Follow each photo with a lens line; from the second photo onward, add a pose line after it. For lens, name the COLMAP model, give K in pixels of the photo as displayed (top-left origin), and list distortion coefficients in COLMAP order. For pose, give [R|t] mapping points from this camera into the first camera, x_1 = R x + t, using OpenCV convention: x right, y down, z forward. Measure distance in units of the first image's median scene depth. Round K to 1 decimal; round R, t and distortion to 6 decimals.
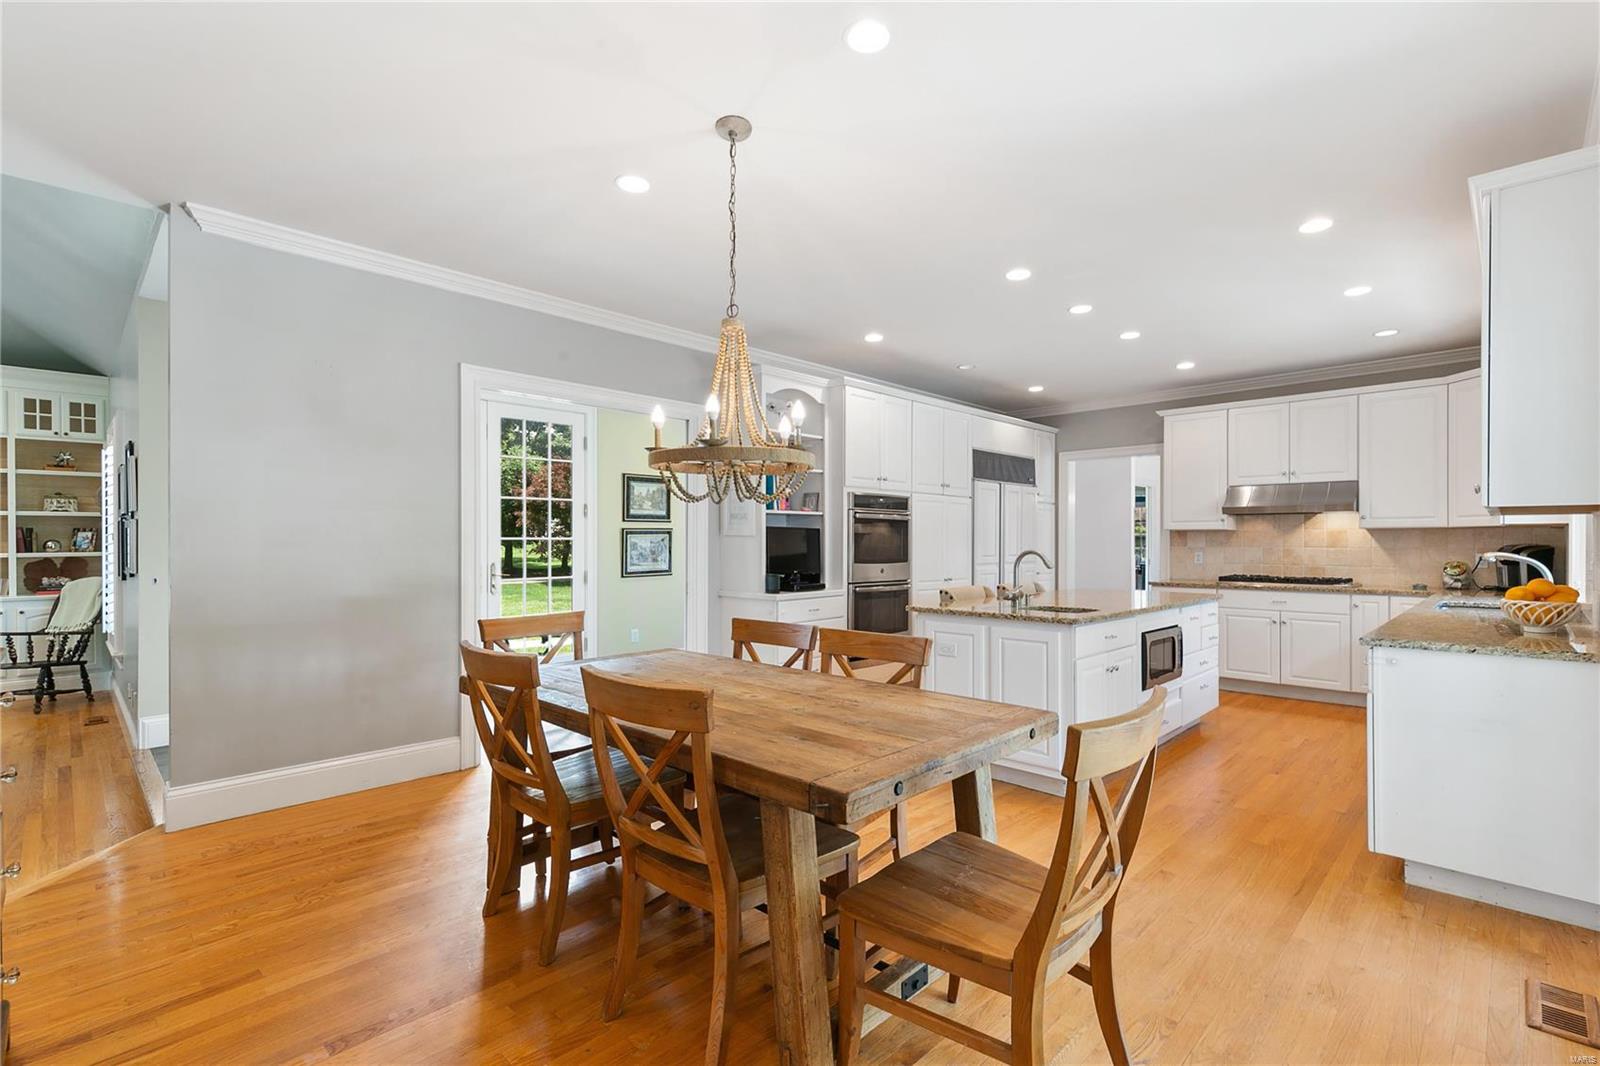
lens RADIAL K [[730.3, 0, 803.2], [0, 730.3, 536.7], [0, 0, 1]] dist [0.004228, -0.000896]
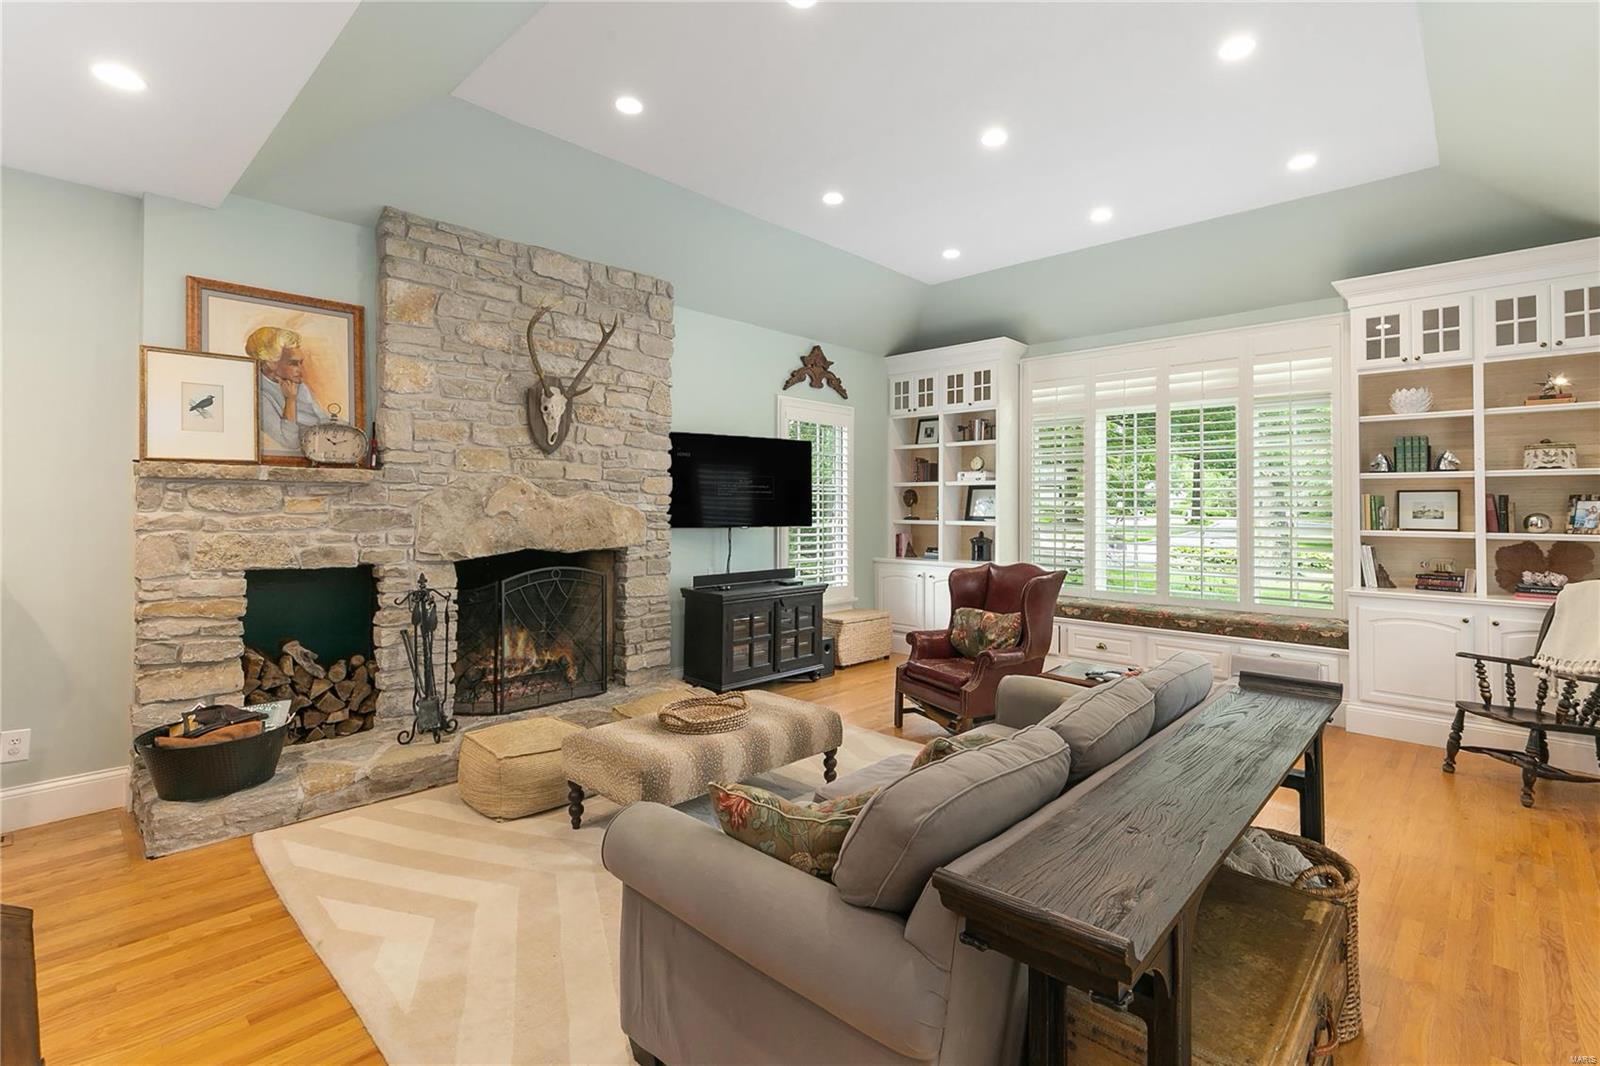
lens RADIAL K [[730.3, 0, 812.5], [0, 730.3, 498.4], [0, 0, 1]] dist [0.004228, -0.000896]
pose [[0.028921, -0.006828, -0.999558, -0.414545], [-0.001043, 0.999976, -0.006861, -0.003875], [0.999581, 0.001241, 0.028914, 0.358332]]
